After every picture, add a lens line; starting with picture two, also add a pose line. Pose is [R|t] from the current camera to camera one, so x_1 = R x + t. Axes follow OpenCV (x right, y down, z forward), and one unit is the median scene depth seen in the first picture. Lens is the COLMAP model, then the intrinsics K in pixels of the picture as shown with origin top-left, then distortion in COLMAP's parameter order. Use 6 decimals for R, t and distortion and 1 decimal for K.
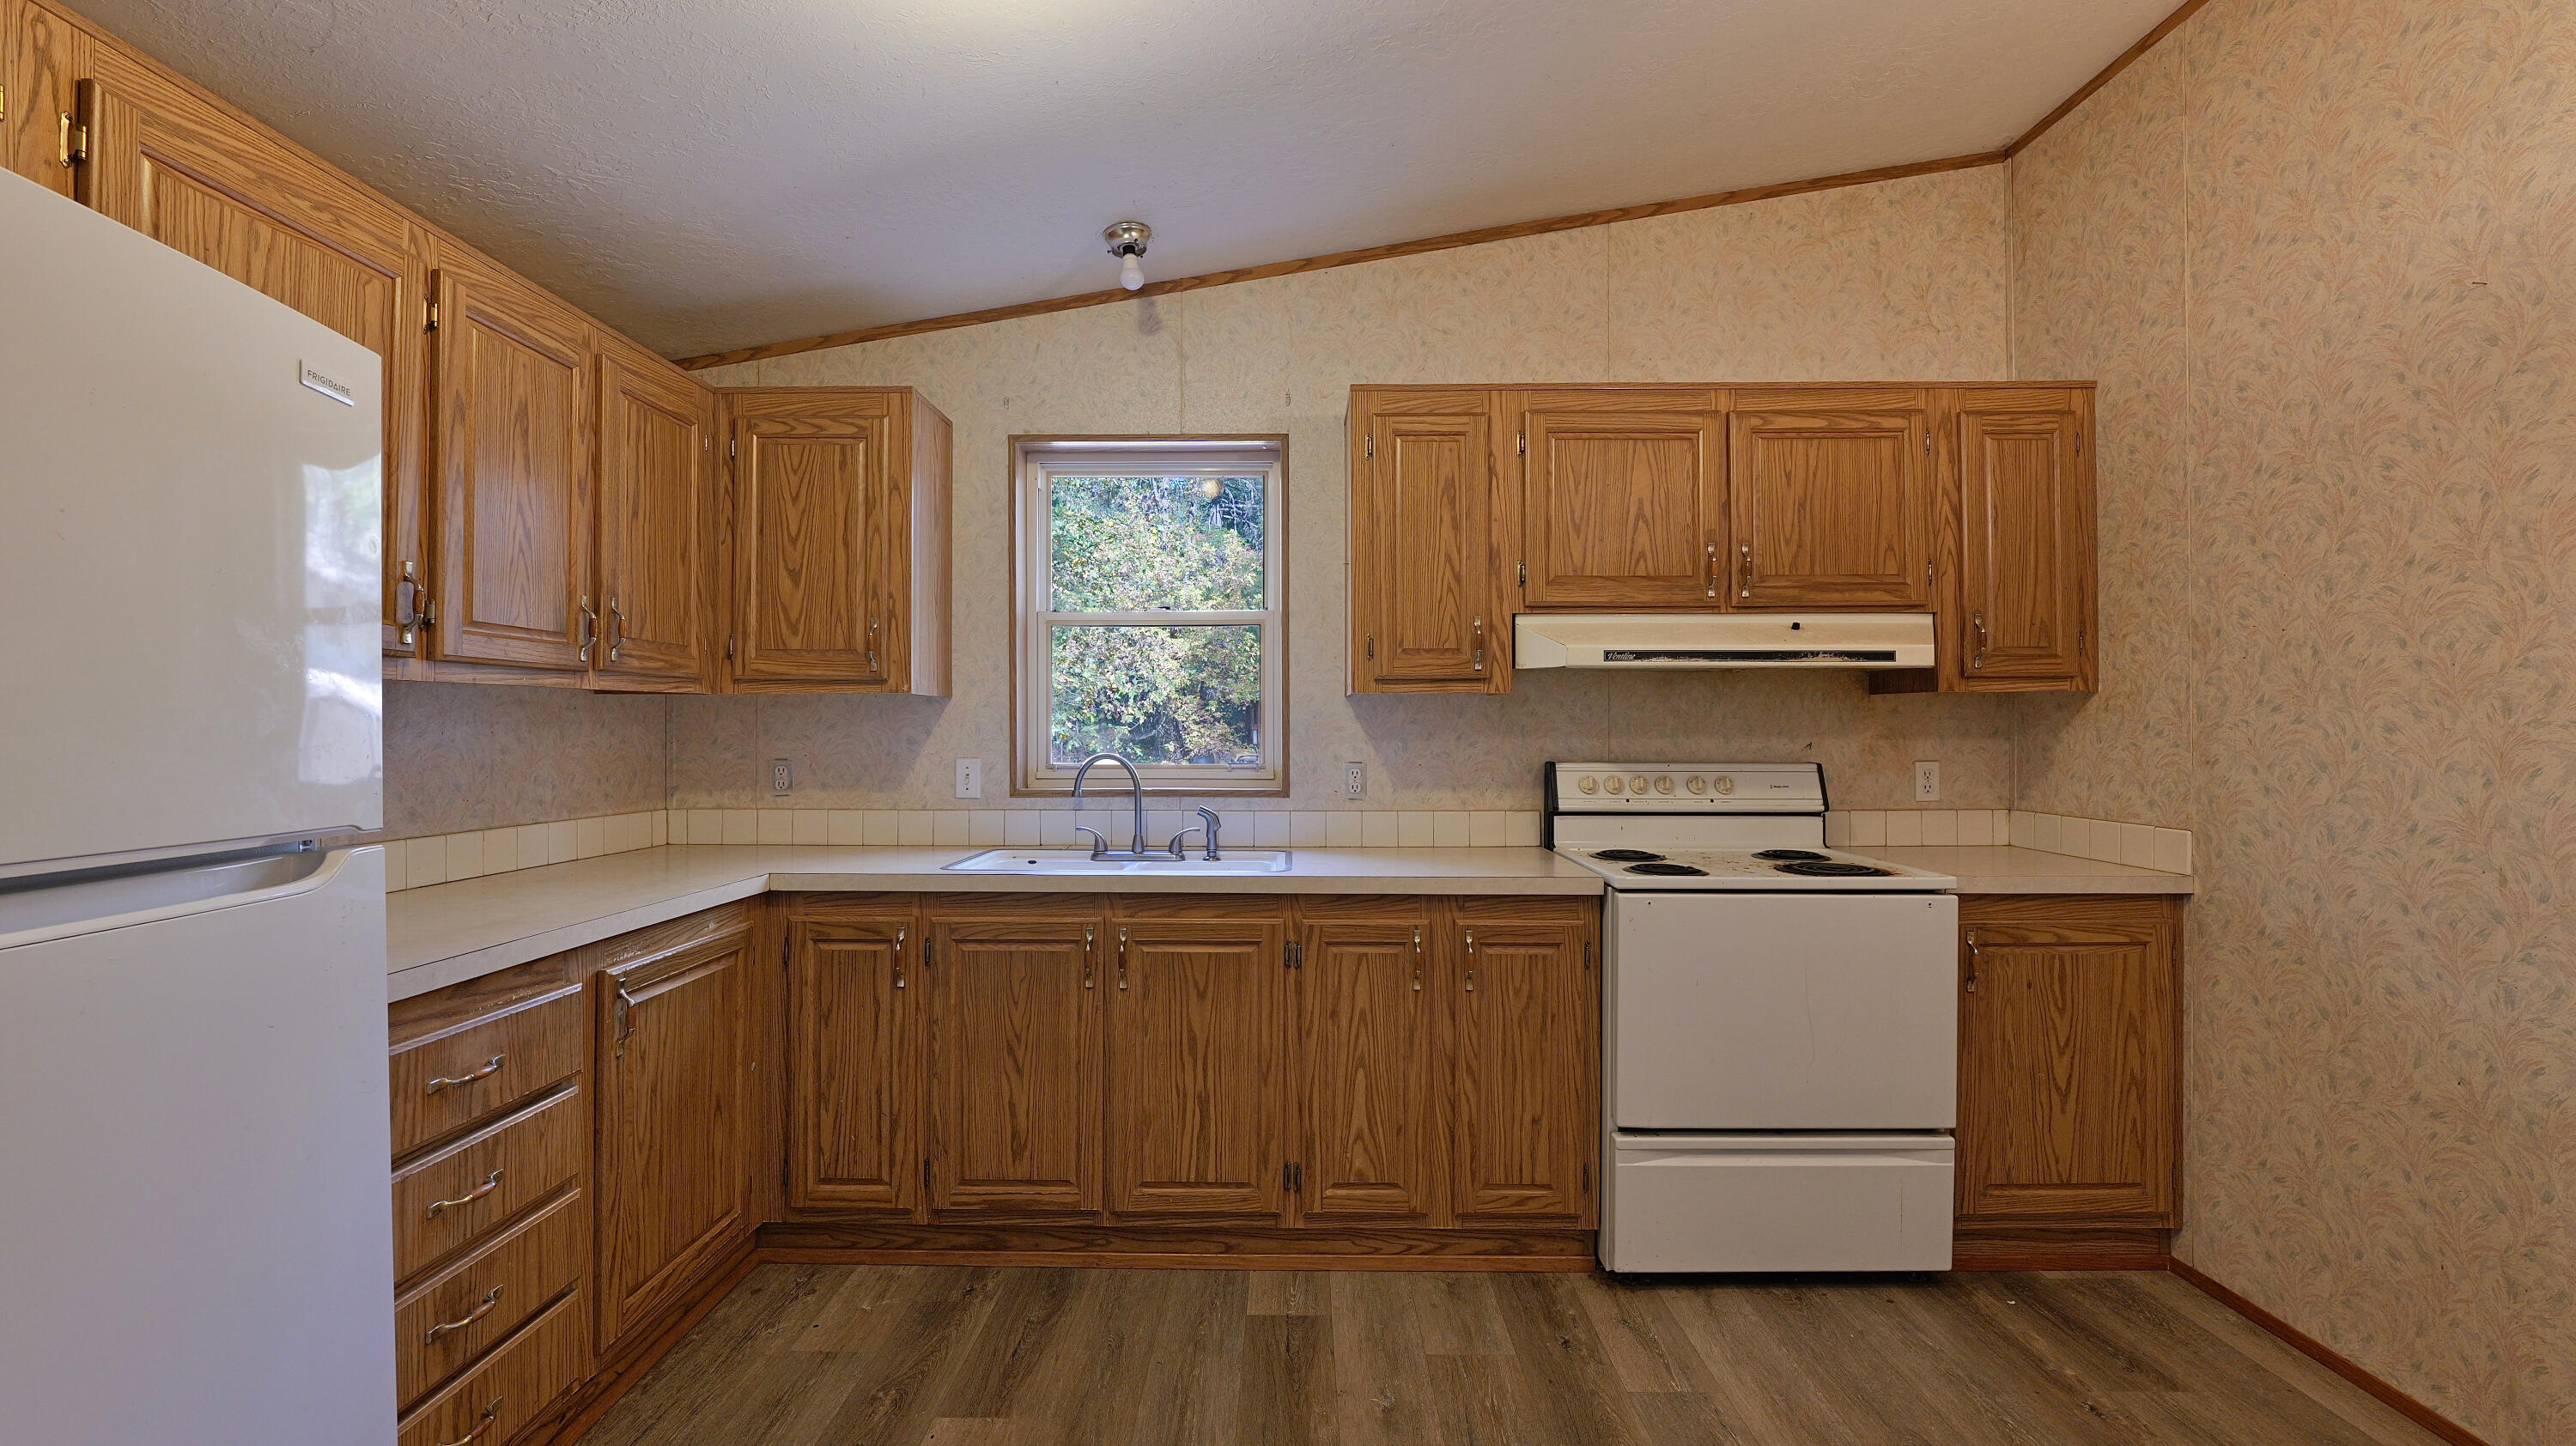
lens RADIAL K [[1039.4, 0, 1279.7], [0, 1039.4, 720.9], [0, 0, 1]] dist [-0.012211, 0.000286]
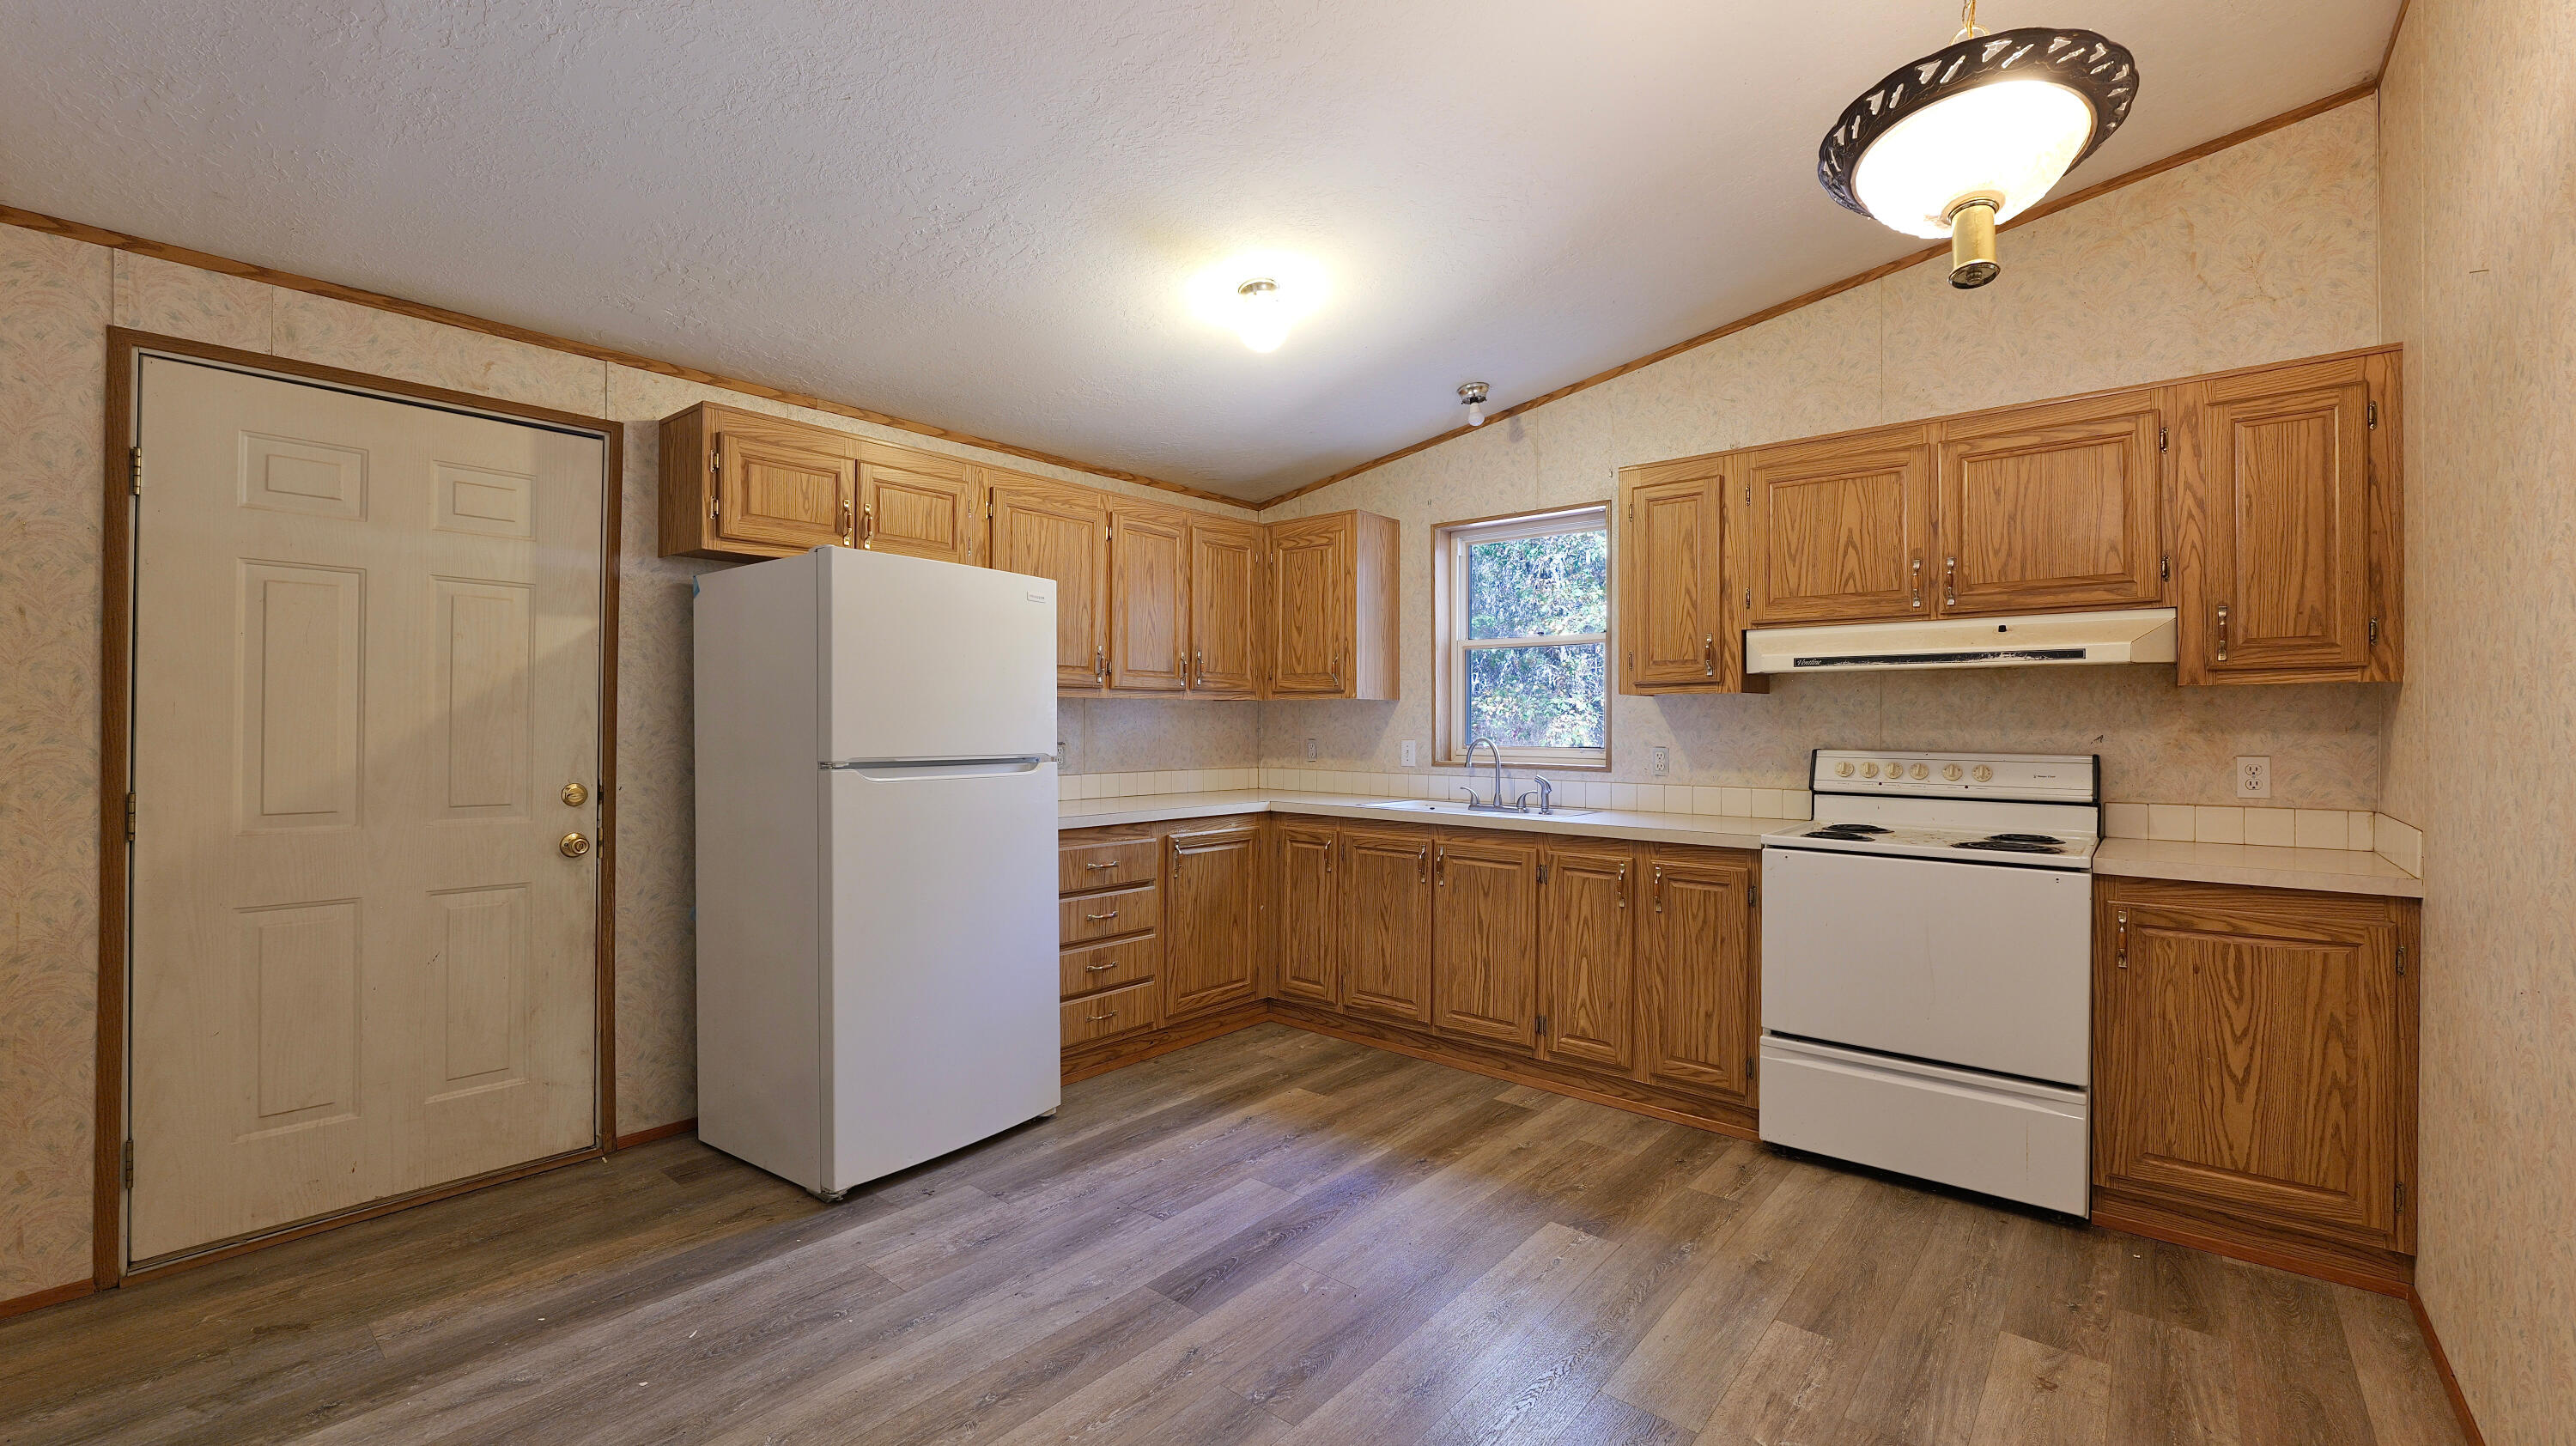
lens RADIAL K [[1039.4, 0, 1291.5], [0, 1039.4, 717.6], [0, 0, 1]] dist [-0.012211, 0.000286]
pose [[0.775340, -0.000152, -0.631544, 0.657182], [0.001543, 0.999997, 0.001654, 0.000468], [0.631543, -0.002257, 0.775338, -0.359575]]
